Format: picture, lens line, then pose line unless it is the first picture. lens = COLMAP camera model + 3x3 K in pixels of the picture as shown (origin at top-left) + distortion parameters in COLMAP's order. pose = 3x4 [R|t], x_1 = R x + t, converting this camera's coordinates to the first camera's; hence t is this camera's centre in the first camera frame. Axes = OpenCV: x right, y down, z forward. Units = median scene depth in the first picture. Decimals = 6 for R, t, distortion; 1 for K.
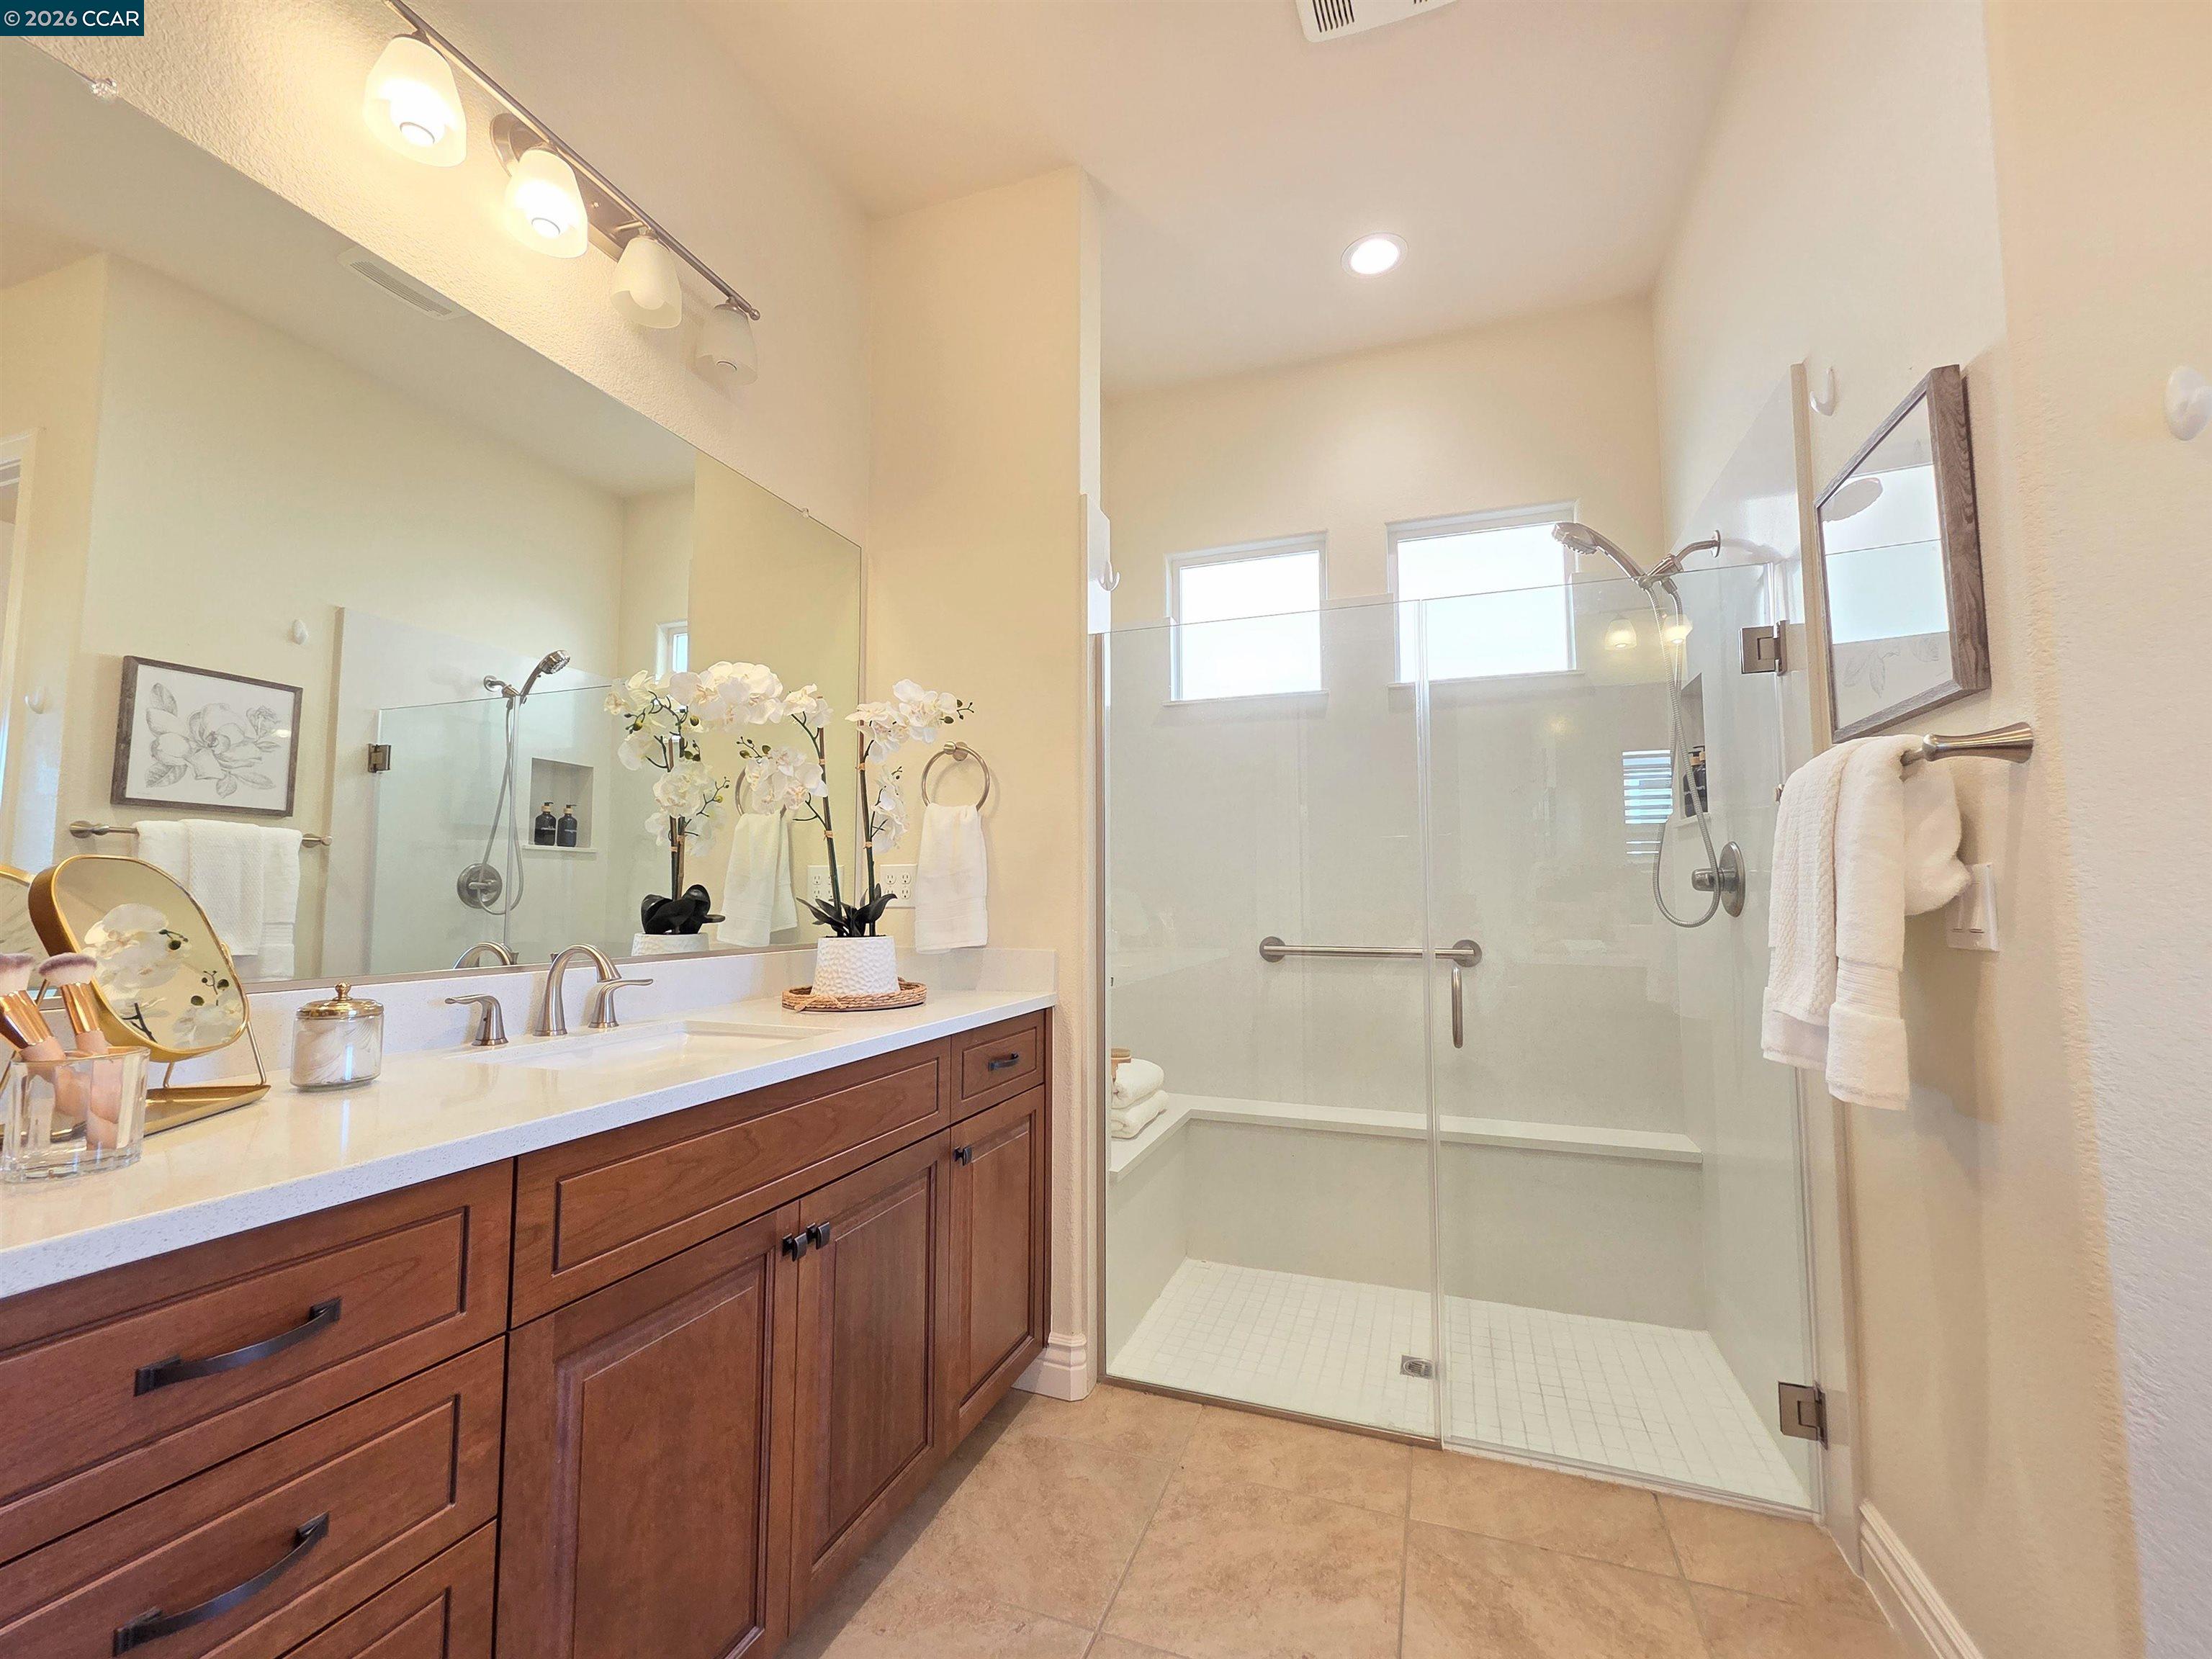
lens RADIAL K [[909.0, 0, 1105.1], [0, 909.0, 836.1], [0, 0, 1]] dist [-0.000427, 0.000381]
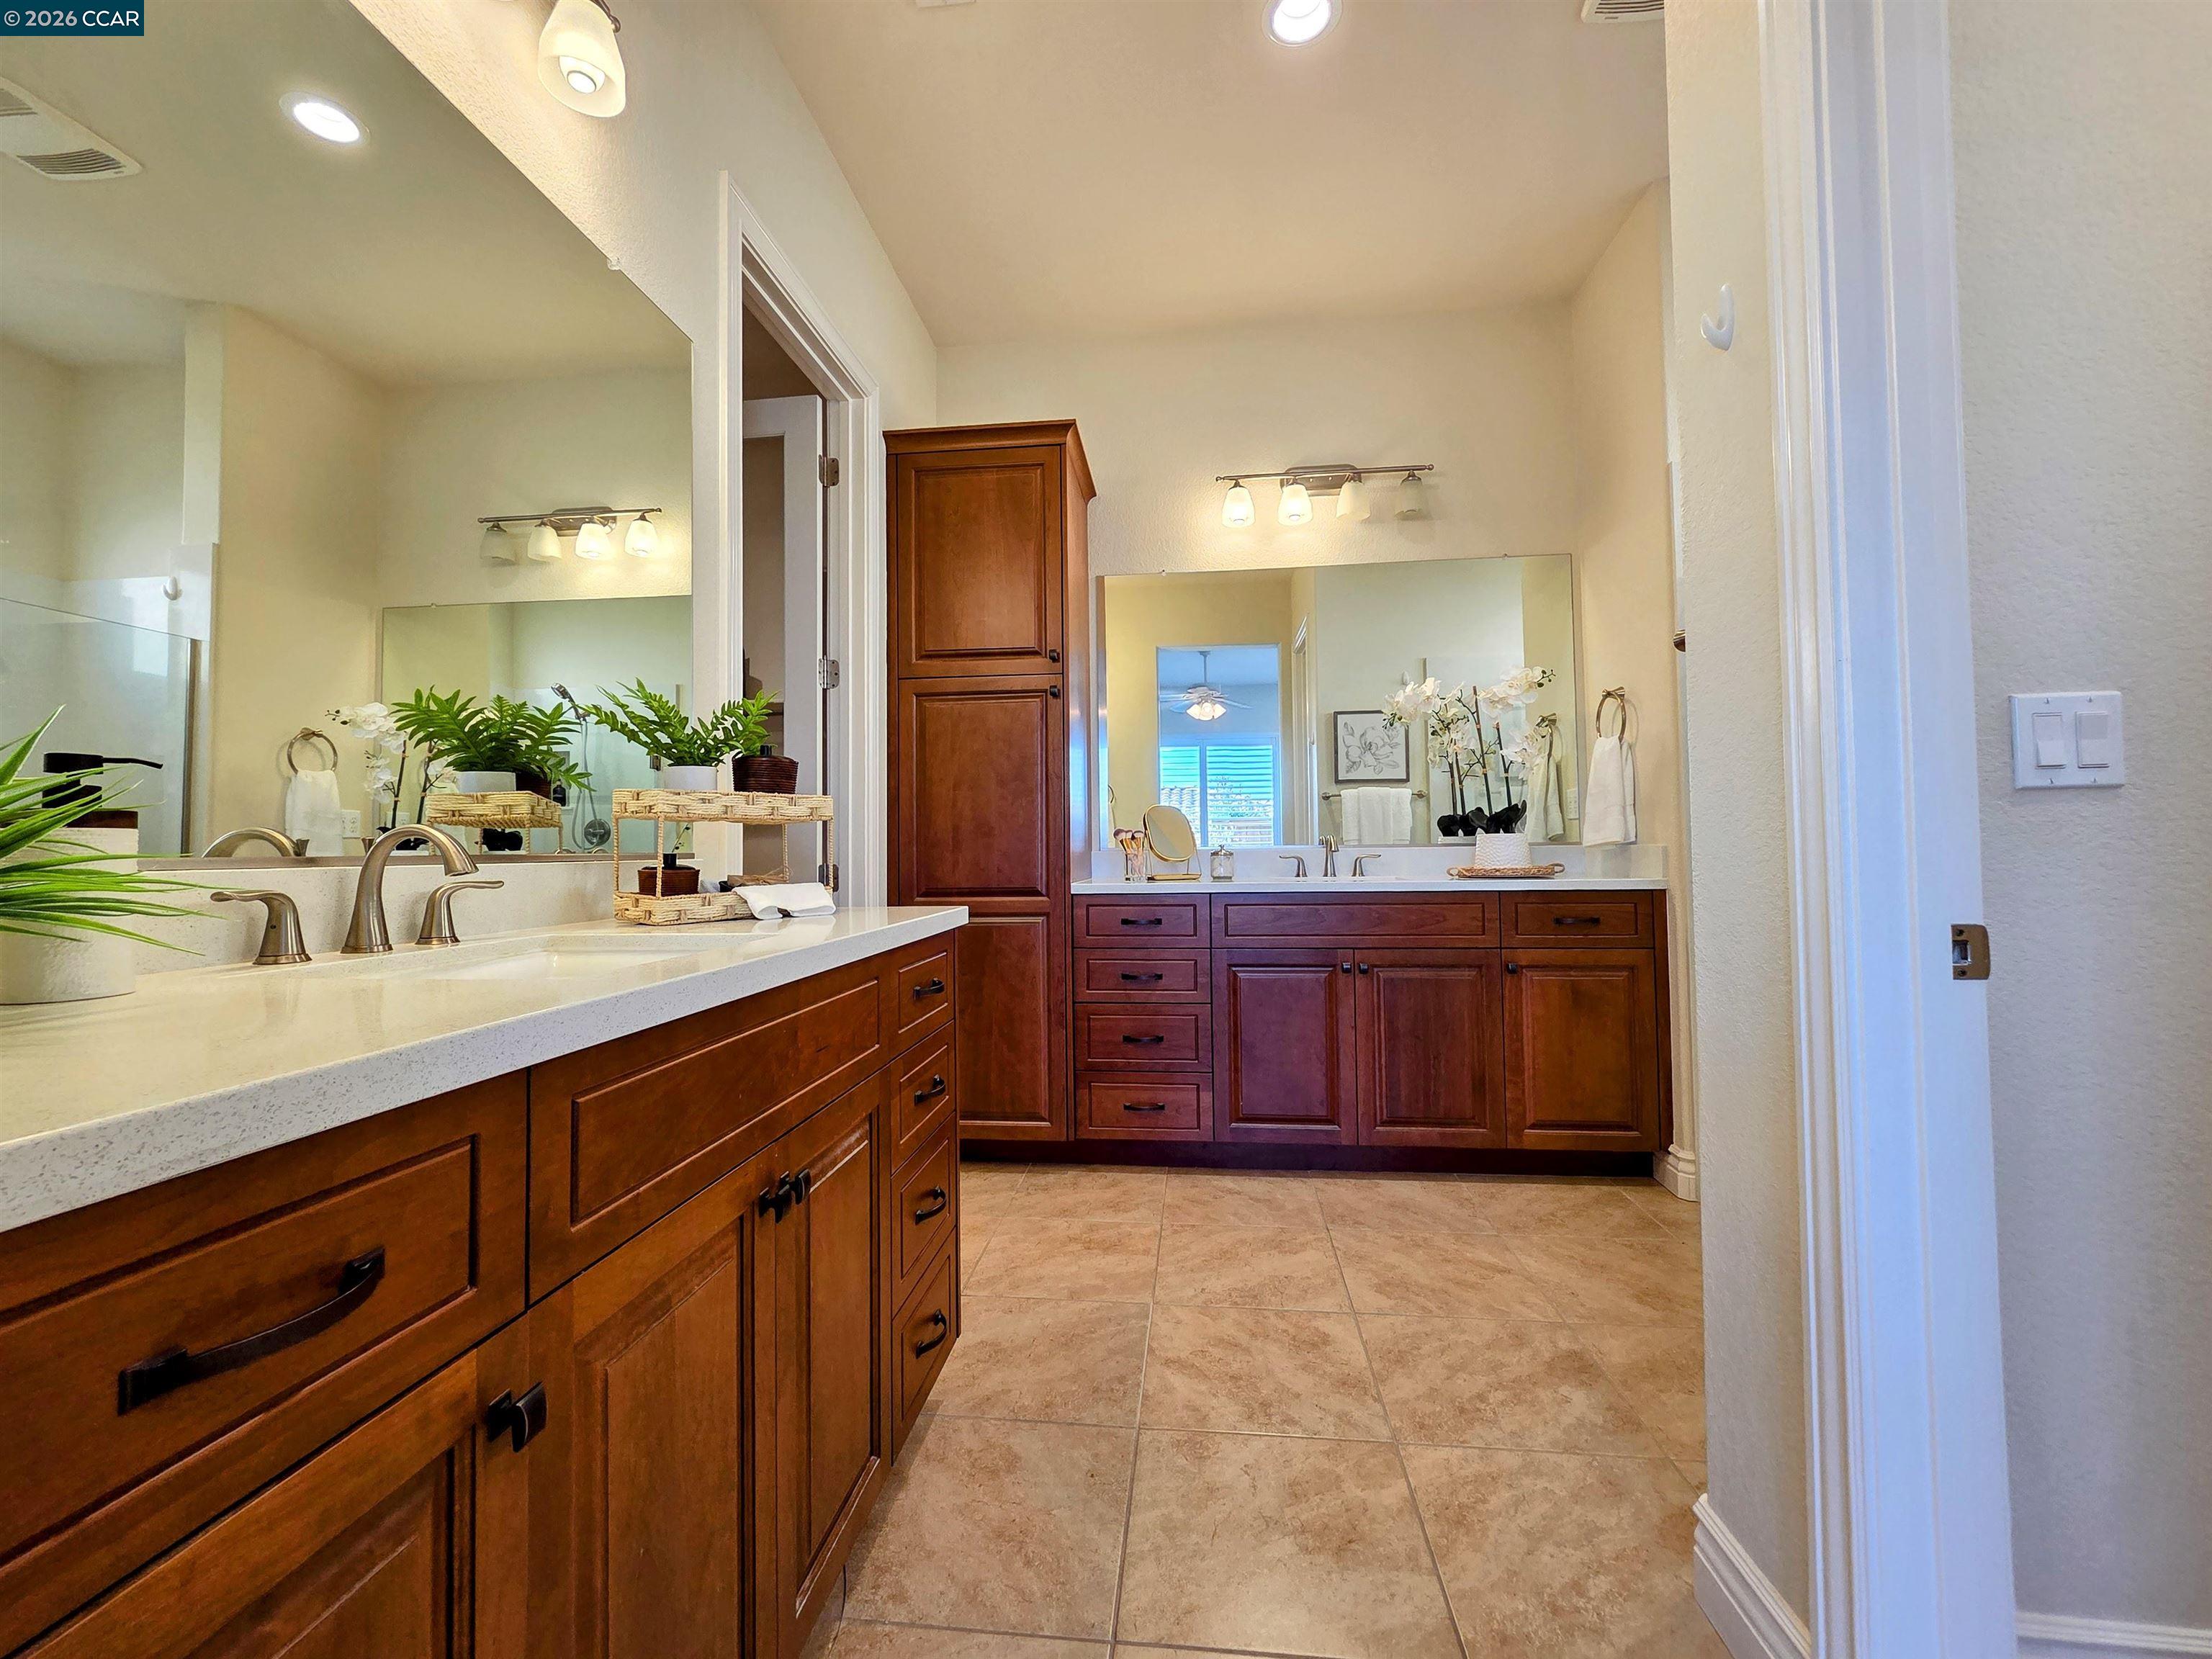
lens RADIAL K [[909.0, 0, 1112.1], [0, 909.0, 823.2], [0, 0, 1]] dist [-0.000427, 0.000381]
pose [[0.242918, -0.034166, -0.969445, 1.074329], [0.081554, 0.996561, -0.014686, 0.059492], [0.966613, -0.075494, 0.244869, -0.034691]]
